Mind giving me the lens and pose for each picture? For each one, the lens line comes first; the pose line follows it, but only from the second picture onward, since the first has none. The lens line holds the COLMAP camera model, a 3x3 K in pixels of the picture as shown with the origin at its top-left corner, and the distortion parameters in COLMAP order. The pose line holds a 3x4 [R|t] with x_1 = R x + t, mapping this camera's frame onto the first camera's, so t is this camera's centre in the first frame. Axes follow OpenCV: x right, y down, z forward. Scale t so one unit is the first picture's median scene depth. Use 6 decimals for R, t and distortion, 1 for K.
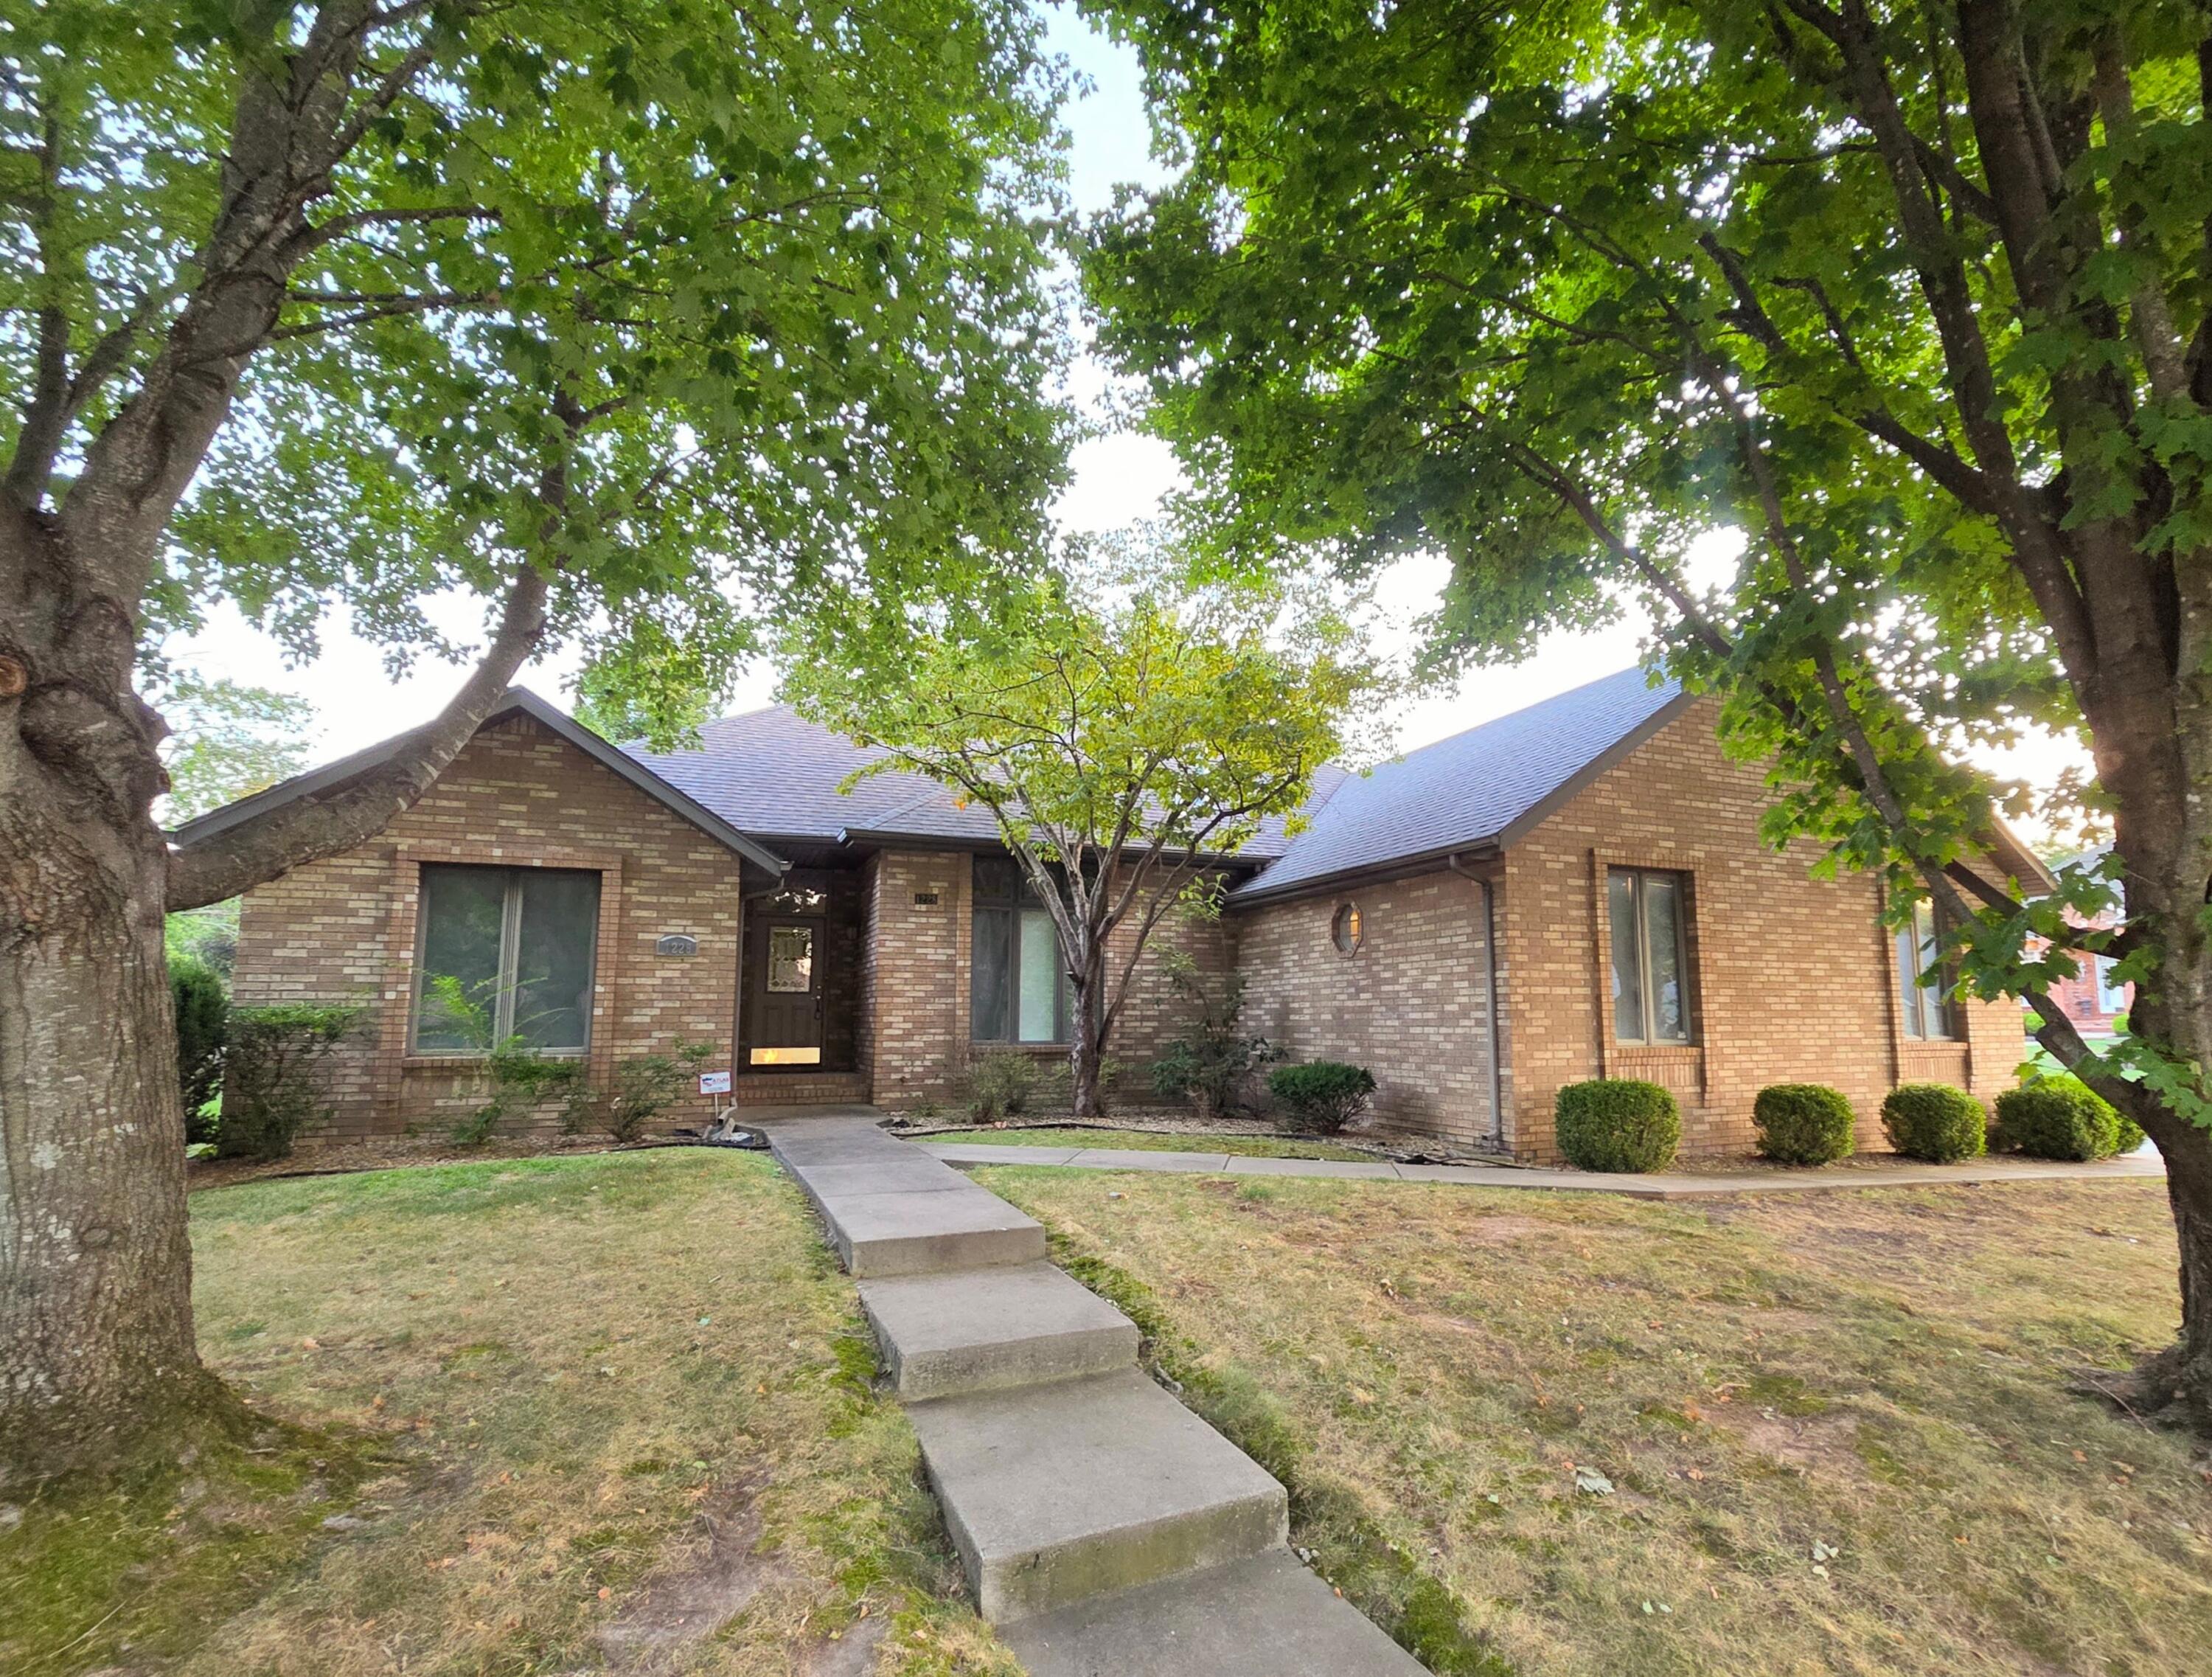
lens RADIAL K [[1089.4, 0, 1211.4], [0, 1089.4, 871.7], [0, 0, 1]] dist [0.001945, 0.000449]
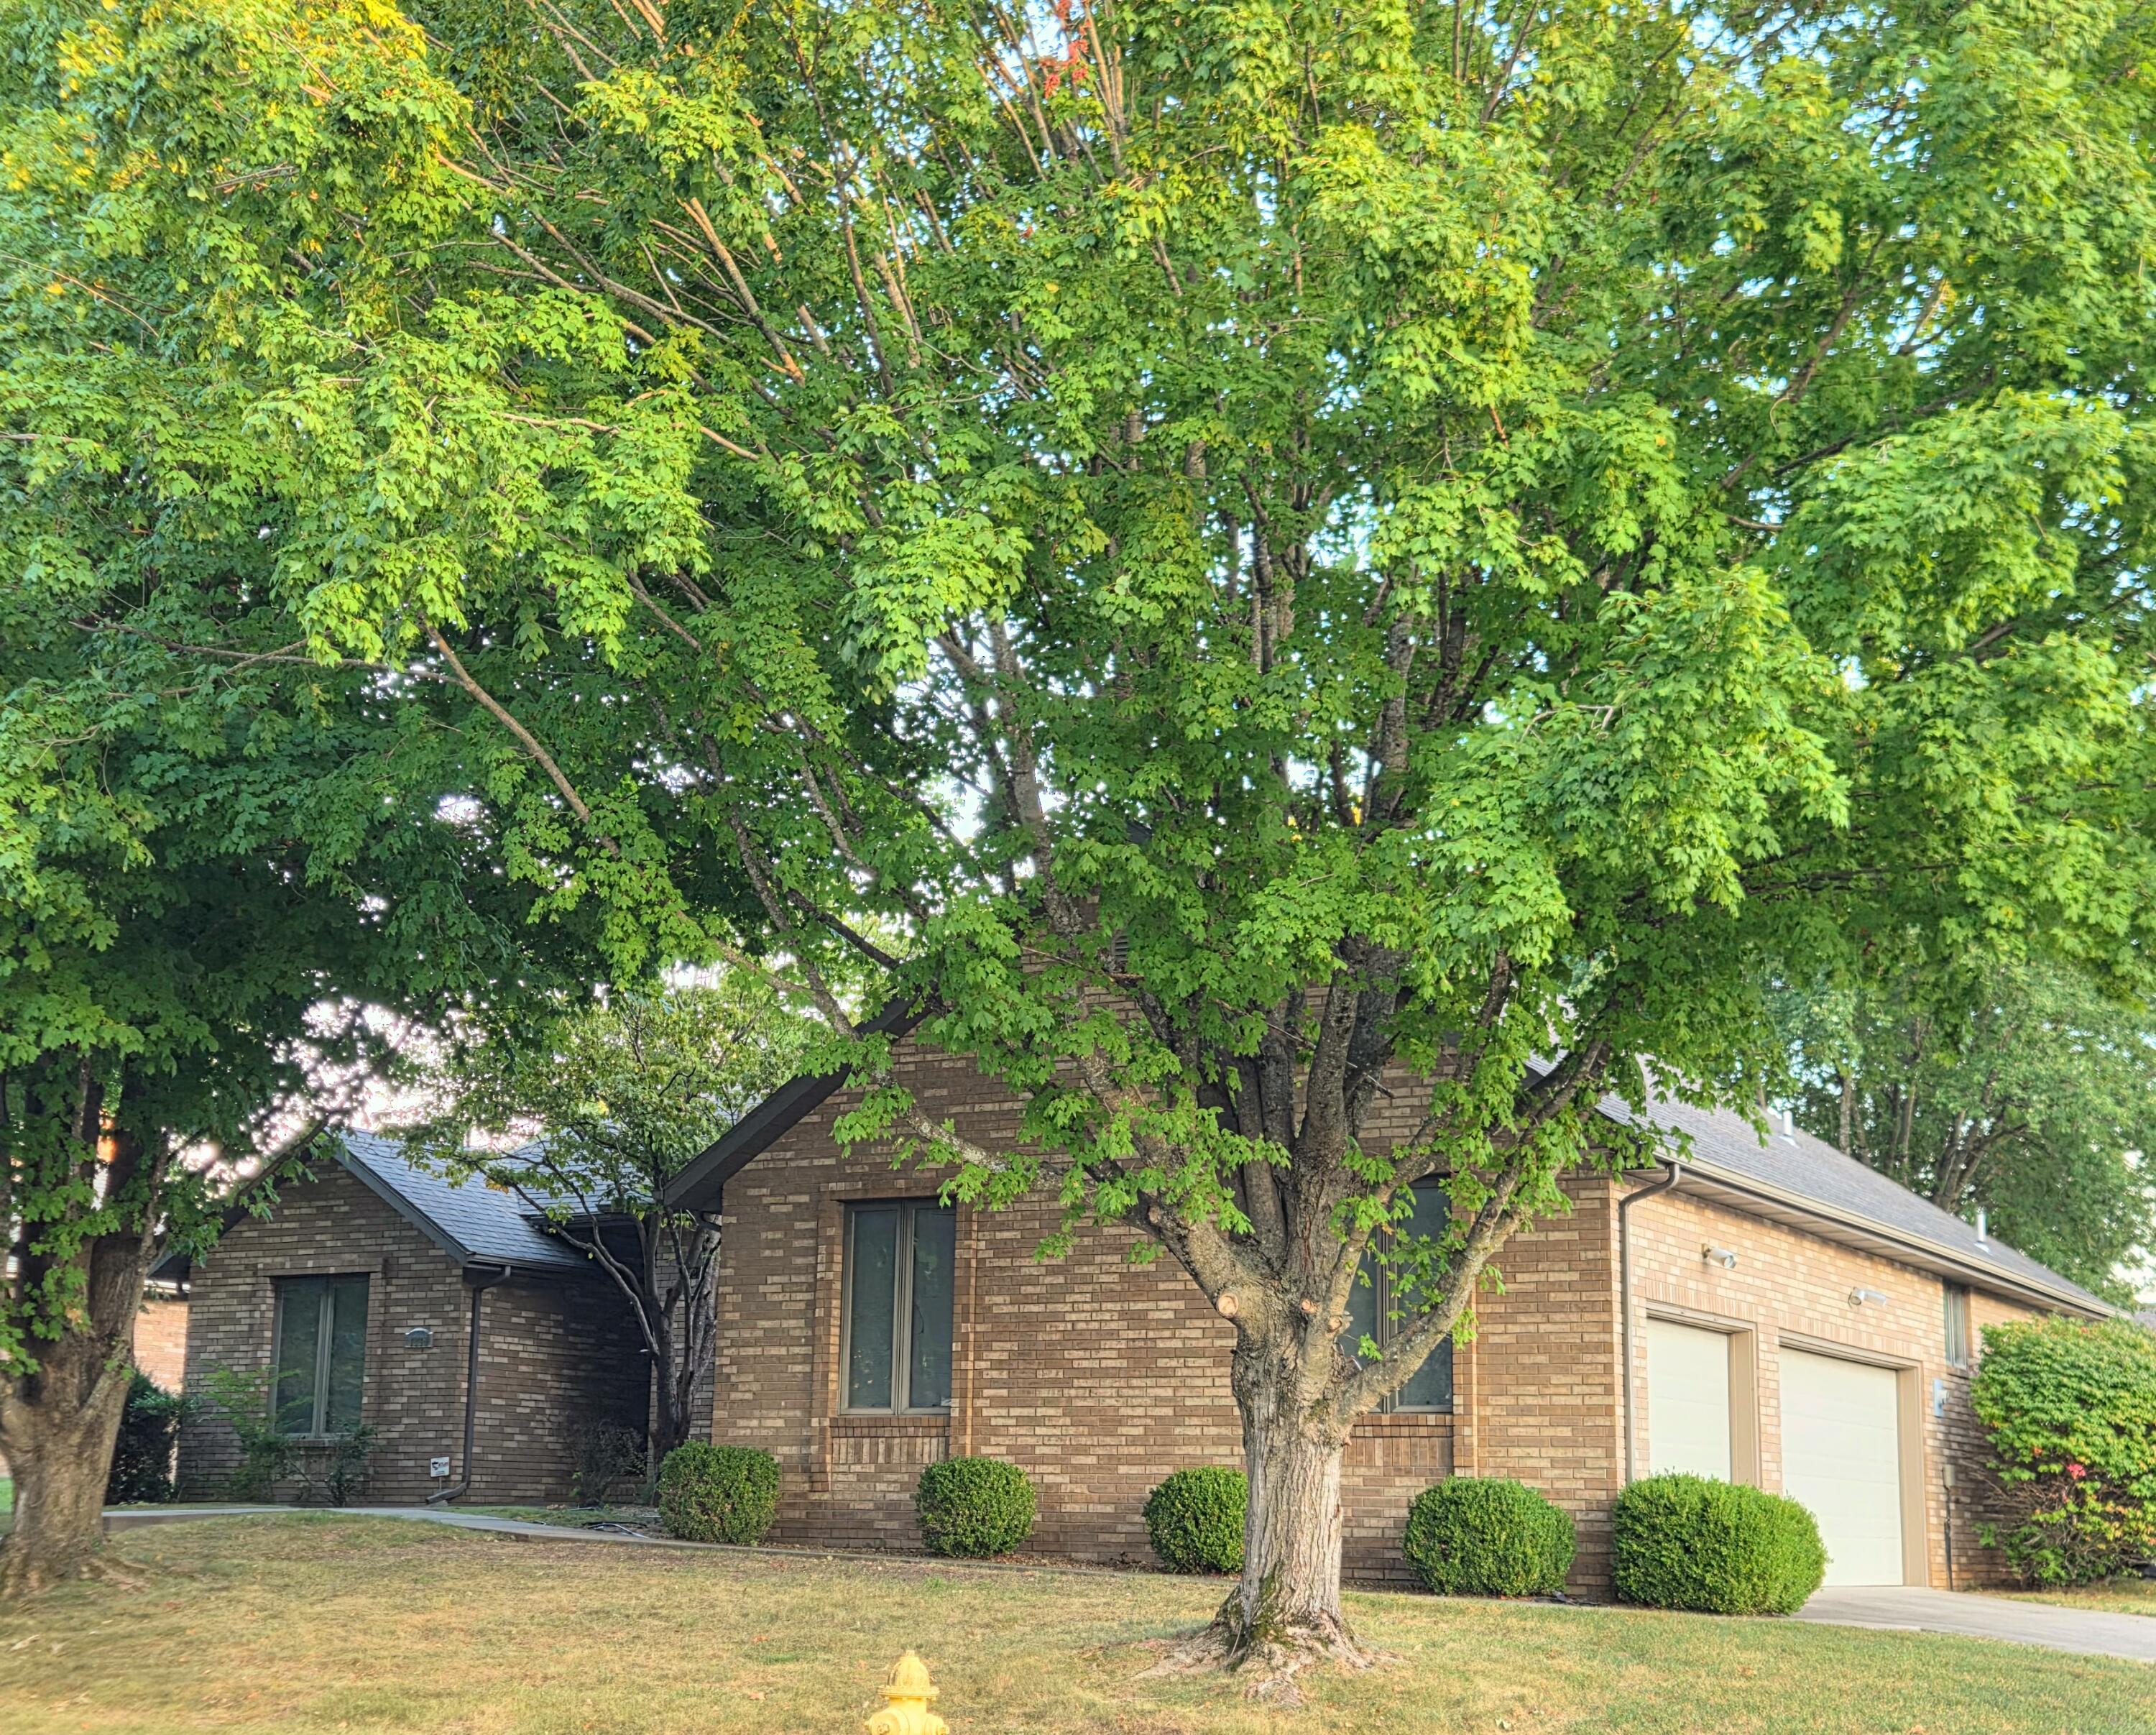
lens RADIAL K [[3078.9, 0, 1078.0], [0, 3078.9, 867.5], [0, 0, 1]] dist [0.065360, -0.021073]
pose [[0.574825, -0.159443, -0.802592, 2.431090], [0.093883, 0.987206, -0.128878, 0.064399], [0.812873, -0.001267, 0.582440, -0.254217]]
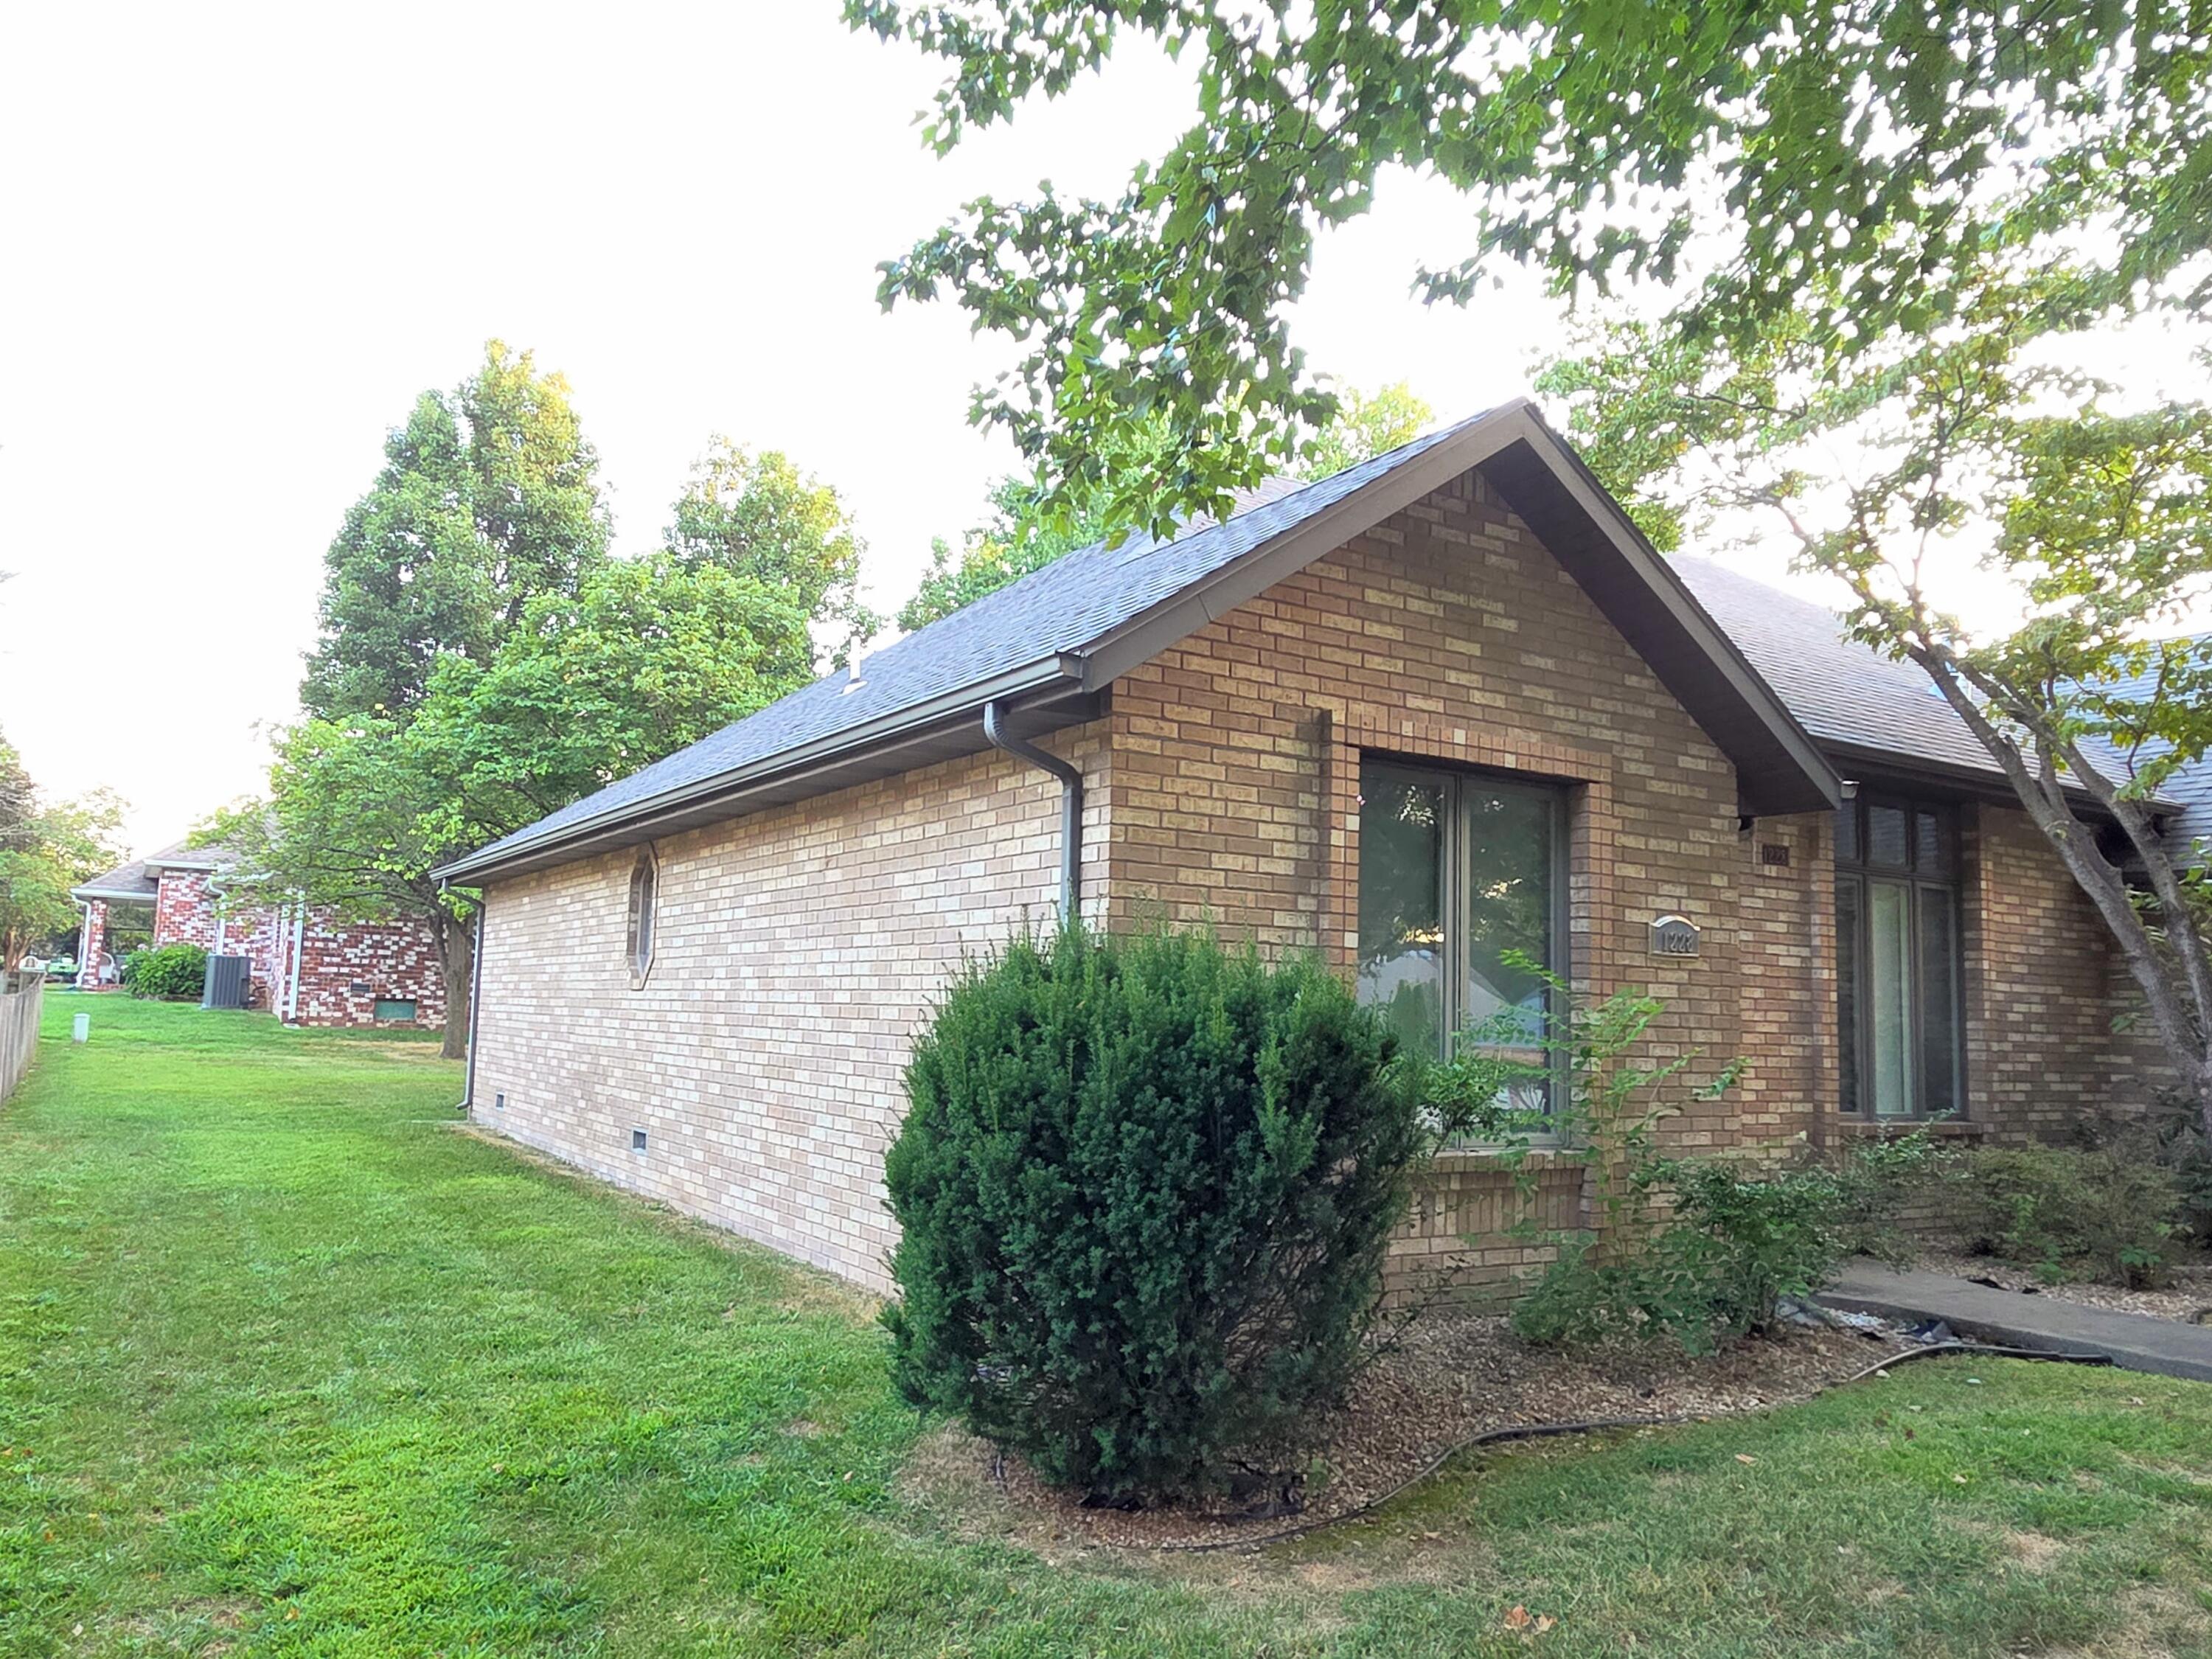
lens RADIAL K [[1575.2, 0, 1096.0], [0, 1575.2, 843.6], [0, 0, 1]] dist [0.003289, -0.001113]
pose [[0.994807, 0.046966, 0.090297, -0.834158], [-0.049482, 0.998441, 0.025824, 0.019081], [-0.088943, -0.030158, 0.995580, 0.292791]]
